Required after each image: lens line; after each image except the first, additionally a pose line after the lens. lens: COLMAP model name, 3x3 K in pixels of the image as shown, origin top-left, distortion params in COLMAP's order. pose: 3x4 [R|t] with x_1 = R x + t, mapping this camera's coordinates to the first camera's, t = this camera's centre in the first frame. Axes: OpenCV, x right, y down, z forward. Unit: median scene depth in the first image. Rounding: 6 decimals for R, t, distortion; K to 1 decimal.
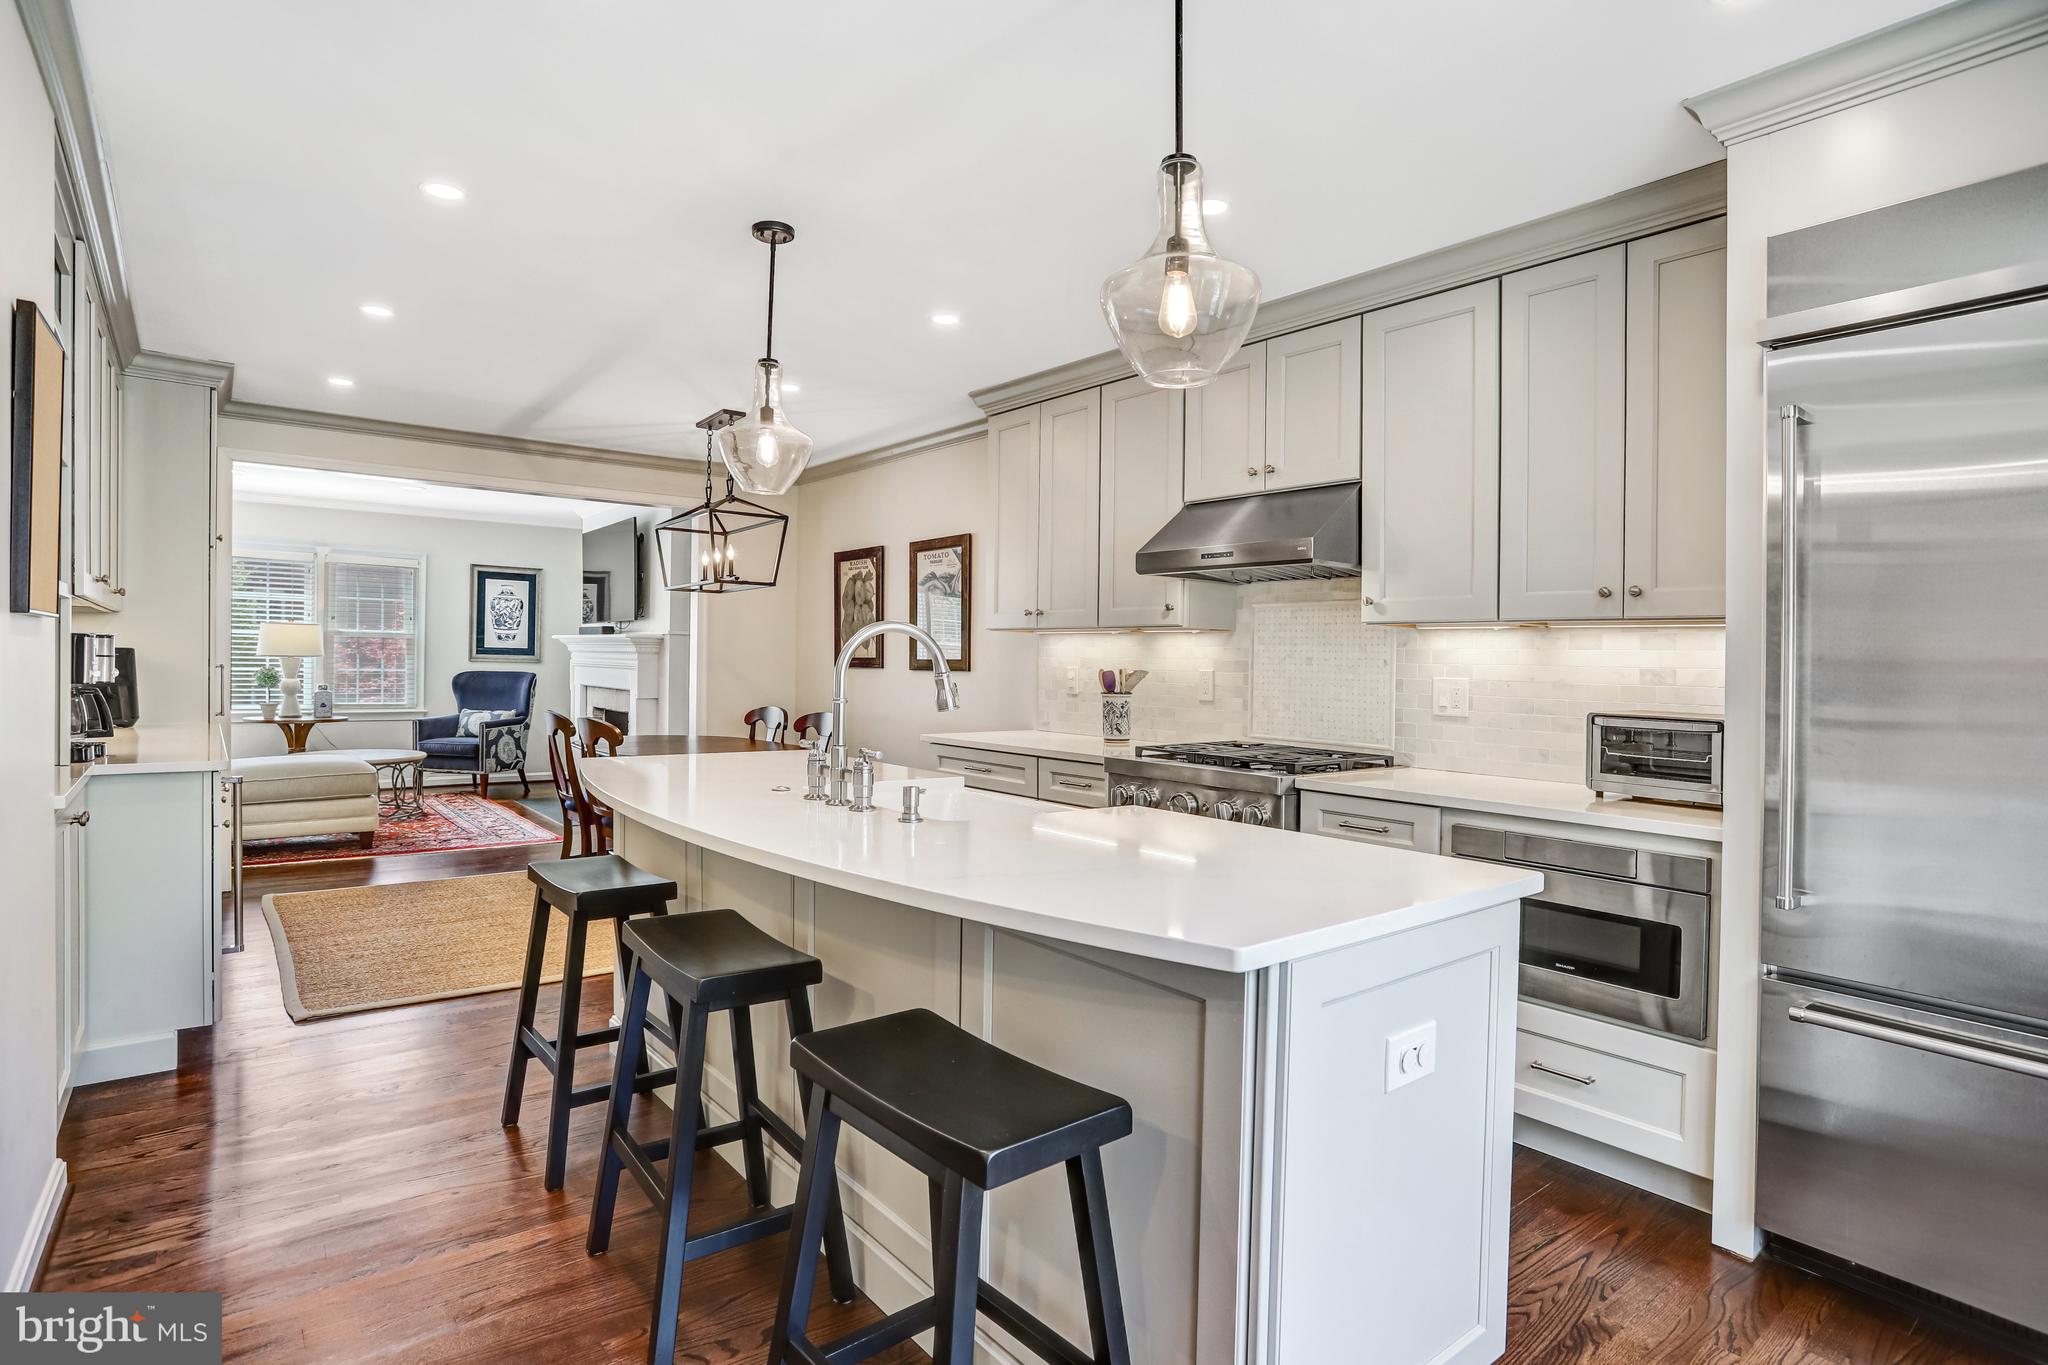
lens RADIAL K [[1050.7, 0, 1037.1], [0, 1050.7, 676.1], [0, 0, 1]] dist [-0.076945, 0.039767]
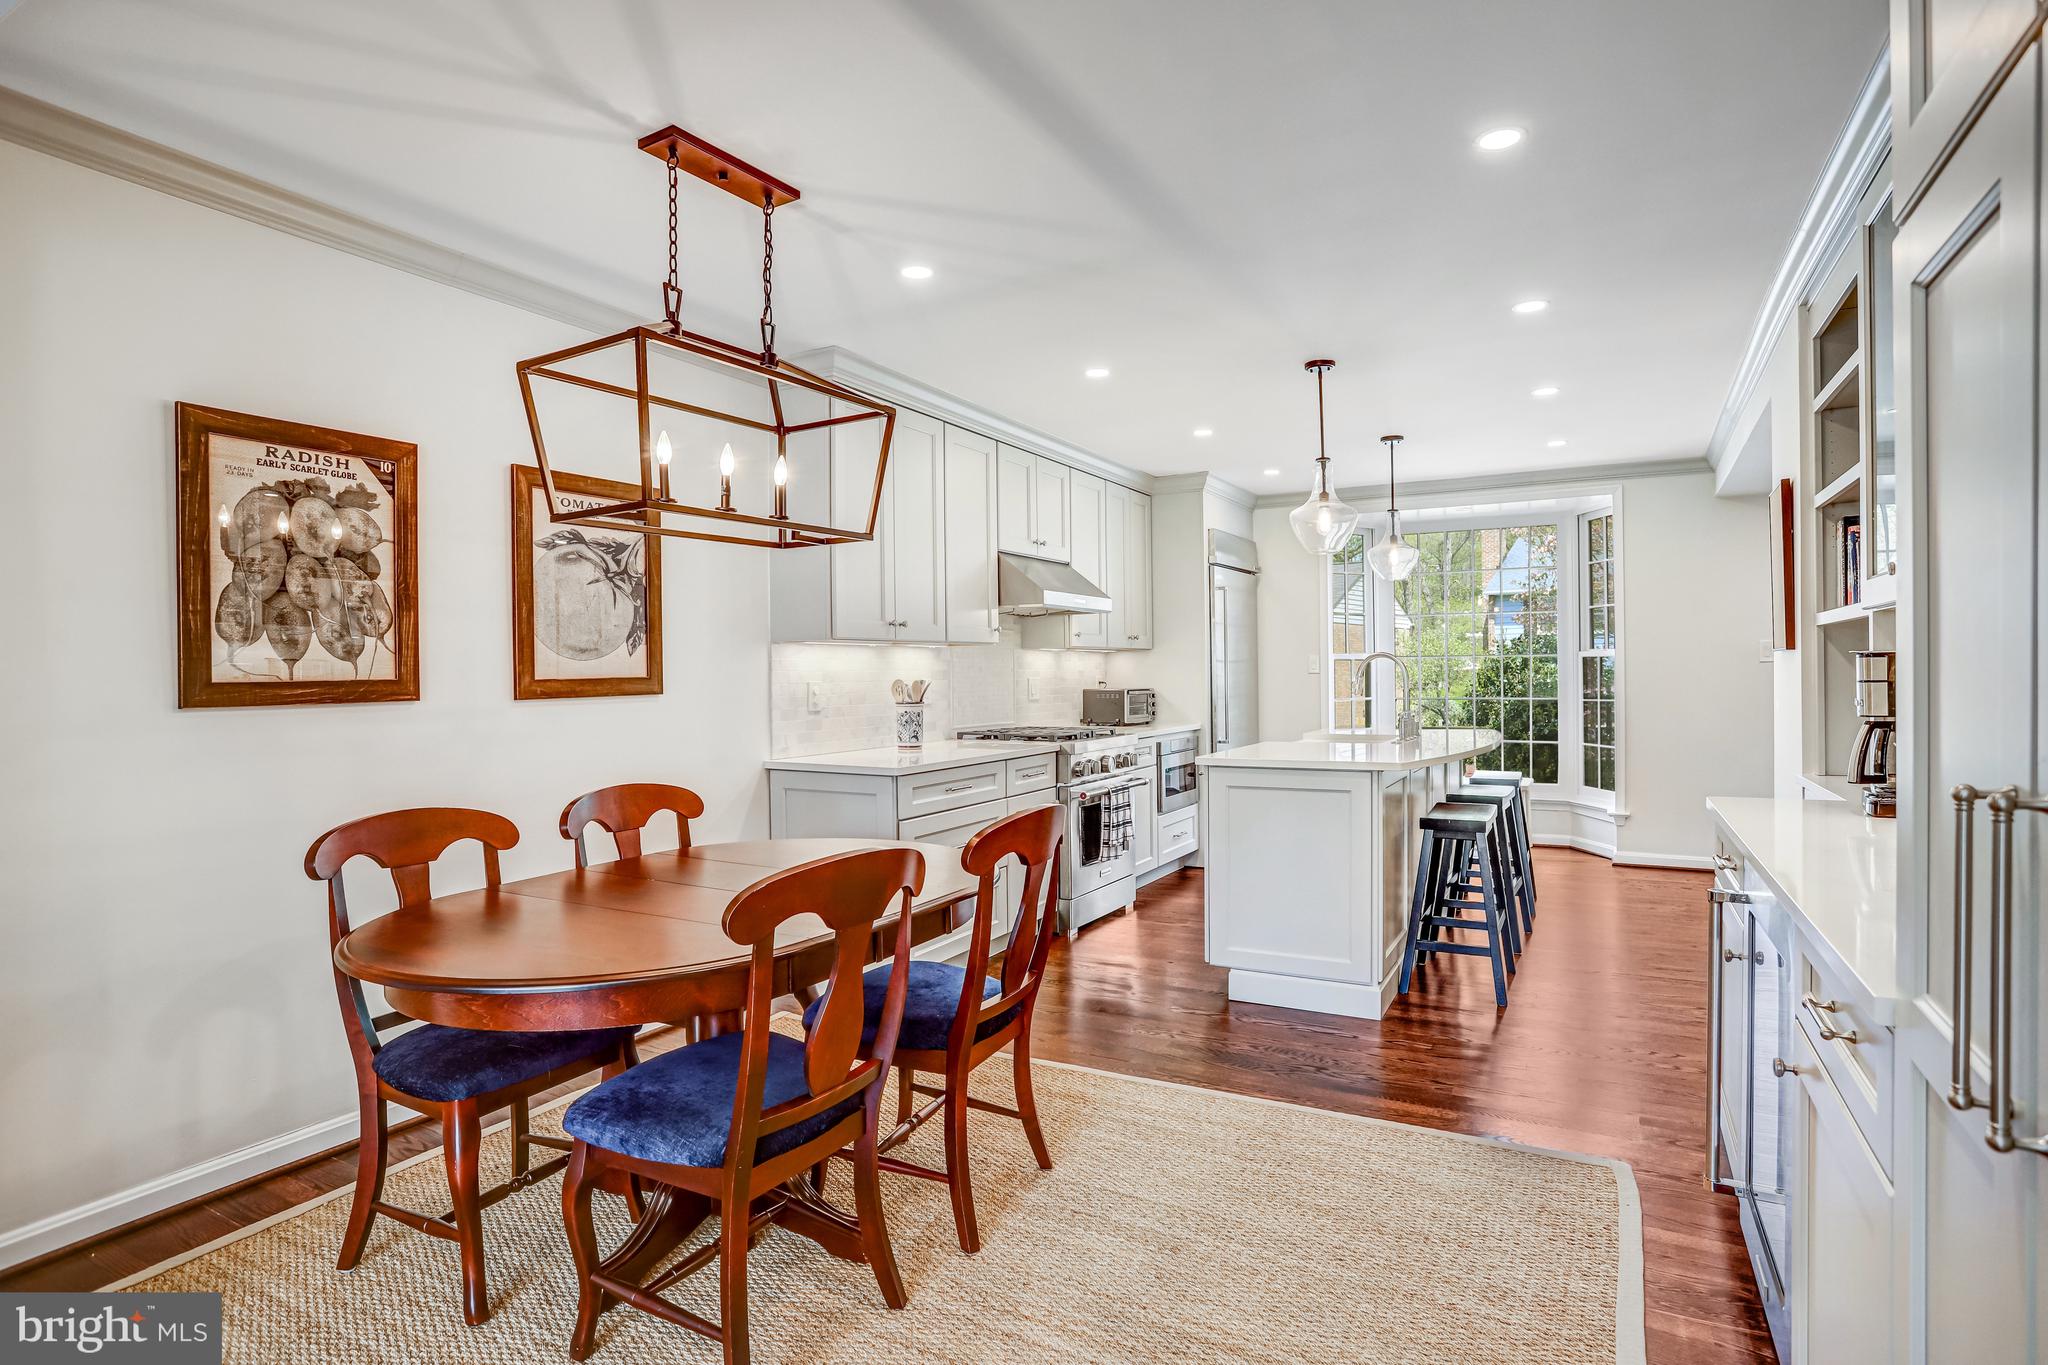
lens RADIAL K [[1050.7, 0, 1037.1], [0, 1050.7, 676.1], [0, 0, 1]] dist [-0.076945, 0.039767]
pose [[-0.371869, -0.025762, 0.927928, -0.687328], [0.007914, 0.999491, 0.030920, -0.031119], [-0.928251, 0.018842, -0.371476, 0.911305]]
